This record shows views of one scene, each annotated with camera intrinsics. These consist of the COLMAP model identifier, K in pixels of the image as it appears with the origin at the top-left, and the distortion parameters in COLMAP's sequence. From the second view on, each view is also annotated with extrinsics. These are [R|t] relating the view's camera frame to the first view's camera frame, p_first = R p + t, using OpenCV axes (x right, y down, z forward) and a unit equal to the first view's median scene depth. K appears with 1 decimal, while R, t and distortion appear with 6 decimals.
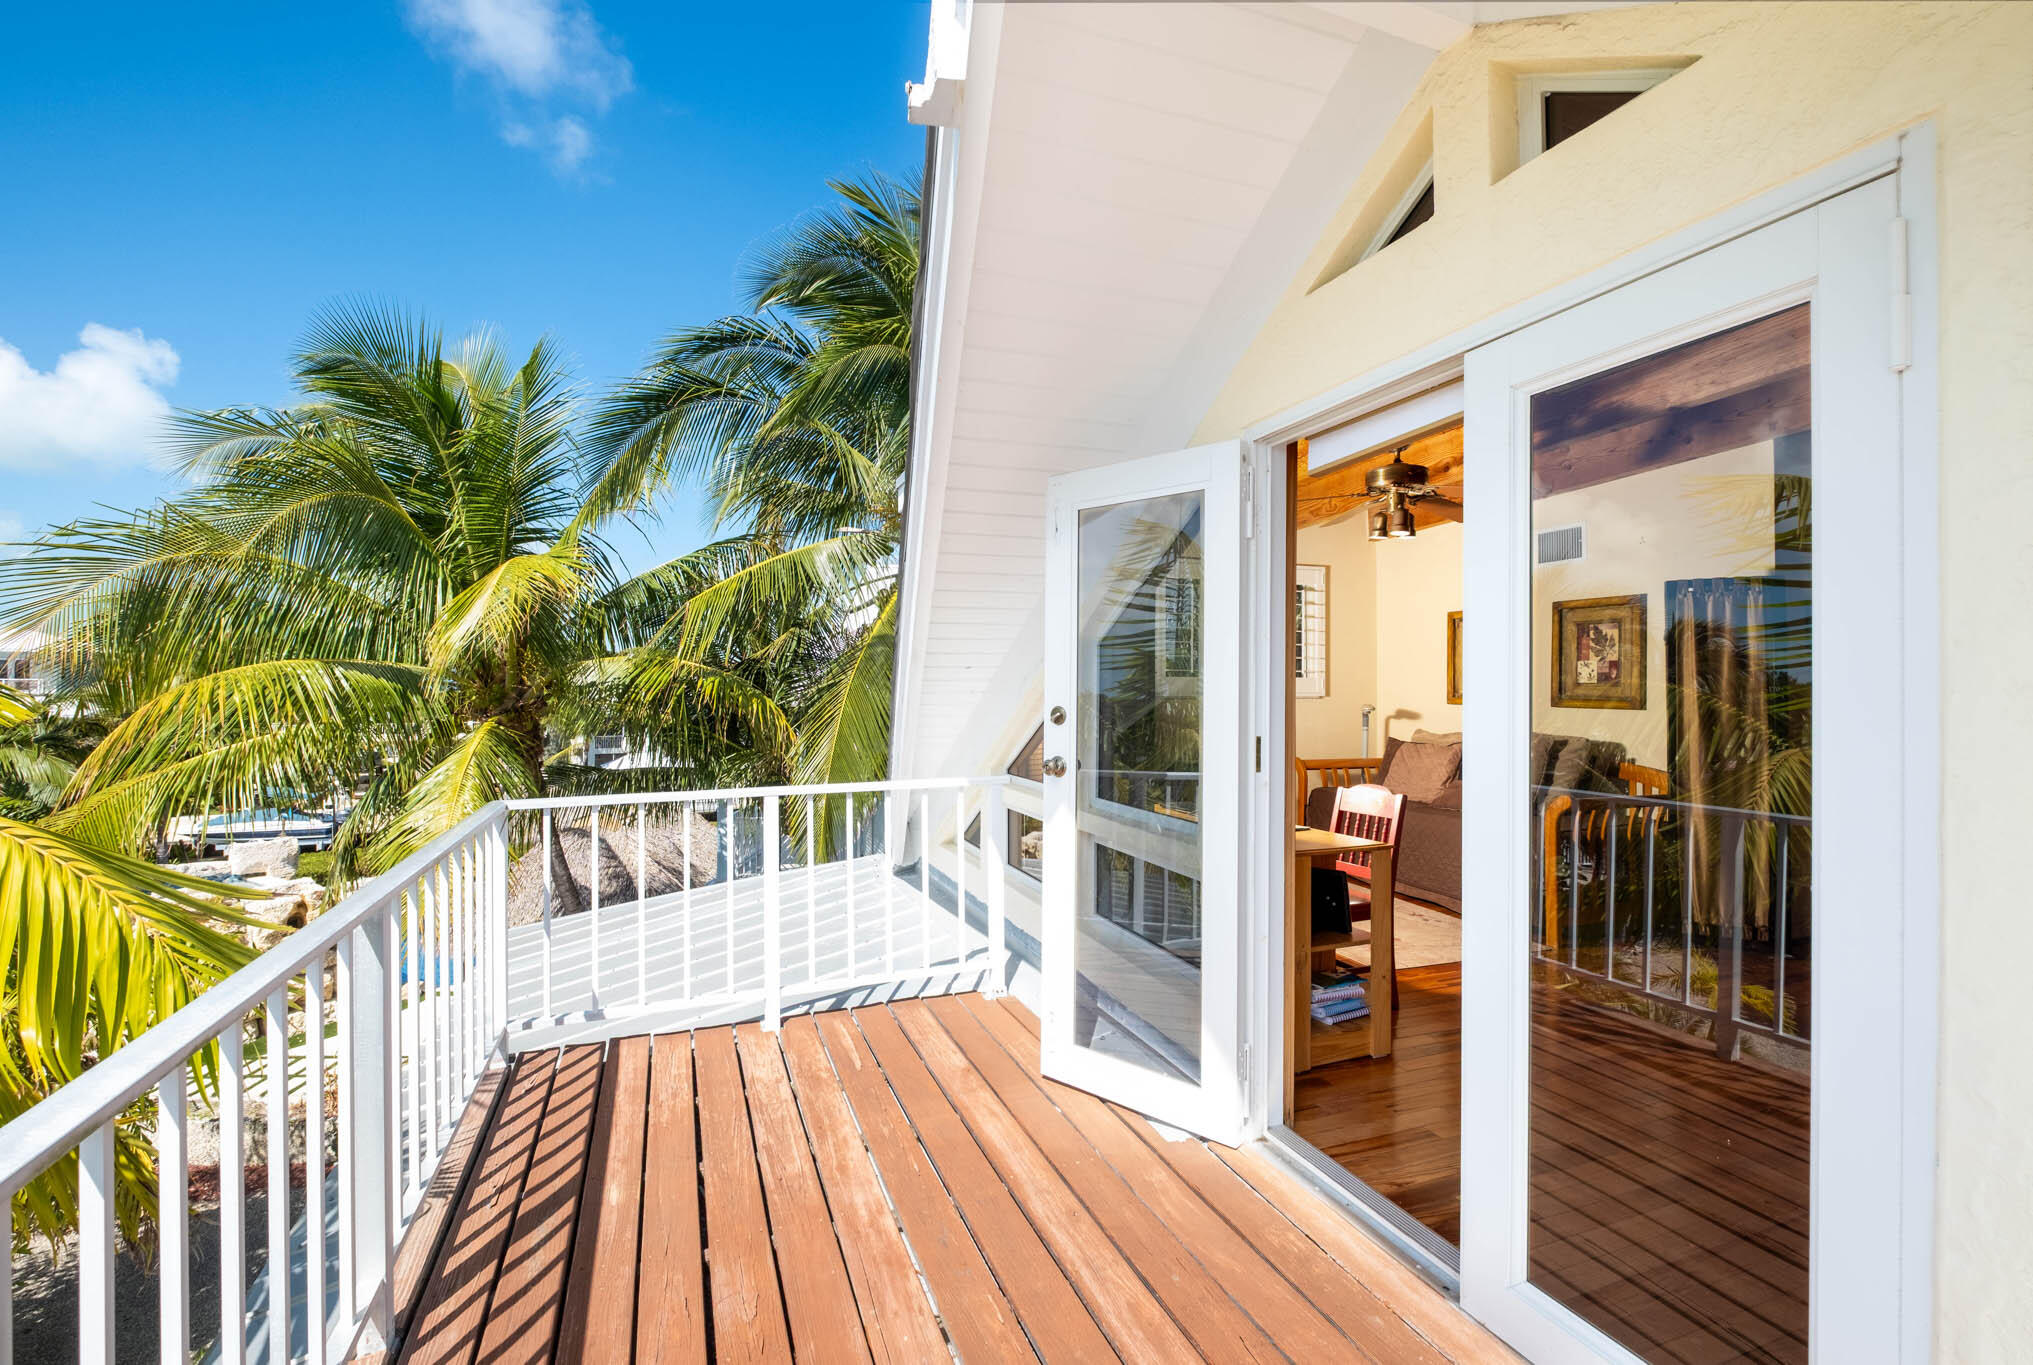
lens RADIAL K [[910.2, 0, 1009.5], [0, 910.2, 683.7], [0, 0, 1]] dist [0.015628, 0.000131]
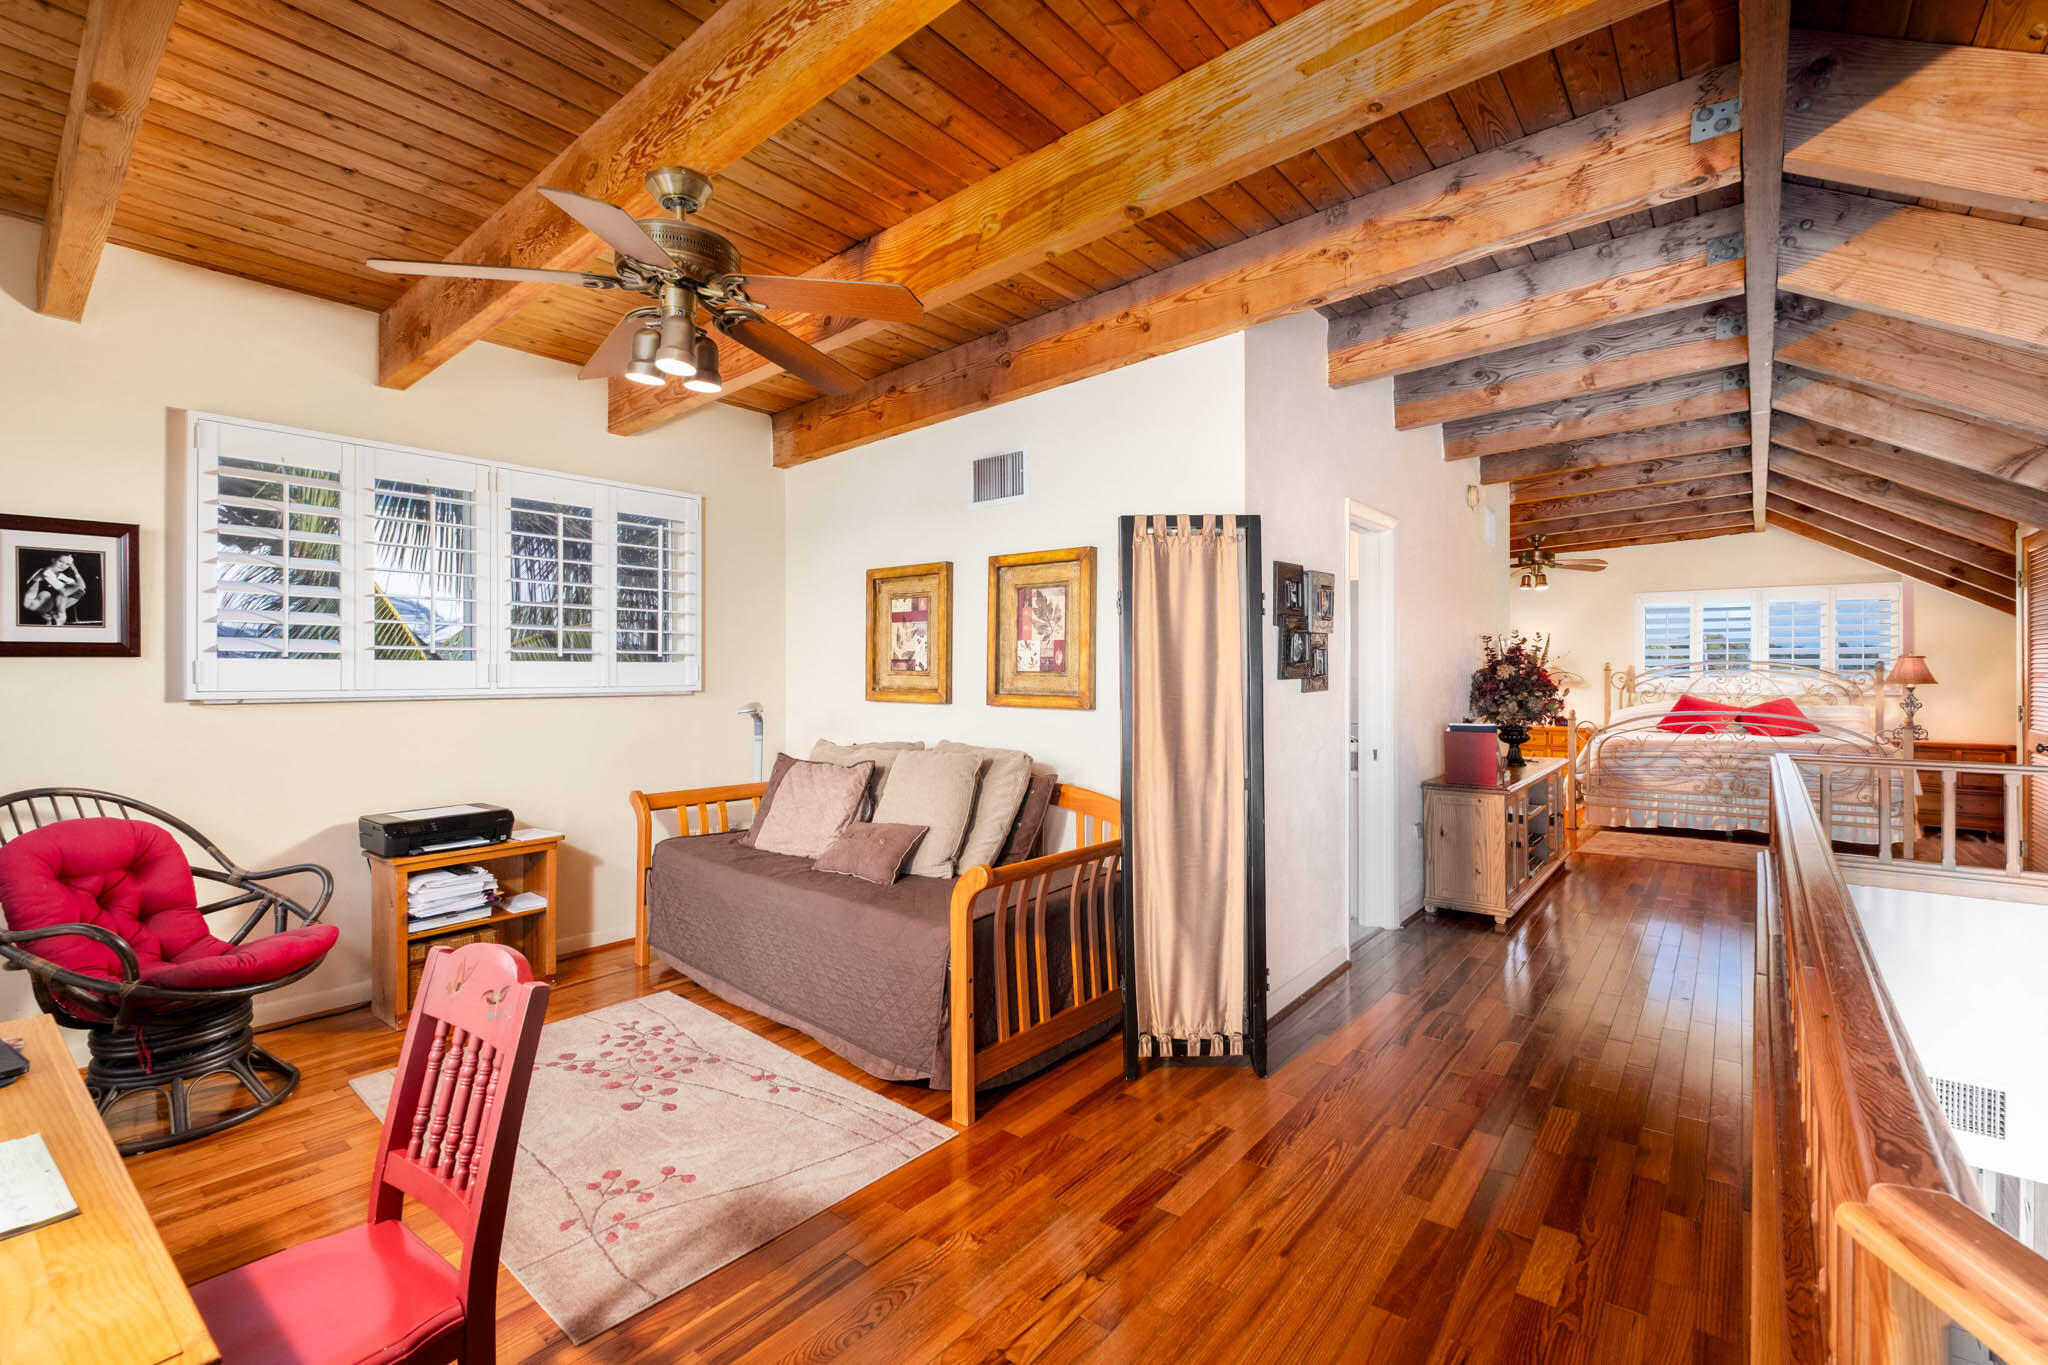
lens RADIAL K [[878.3, 0, 1019.4], [0, 878.3, 680.7], [0, 0, 1]] dist [-0.000143, -0.000001]
pose [[0.866555, 0.006253, 0.499043, 0.286976], [-0.006572, 0.999978, -0.001117, 0.006972], [-0.499039, -0.002312, 0.866576, 0.416401]]
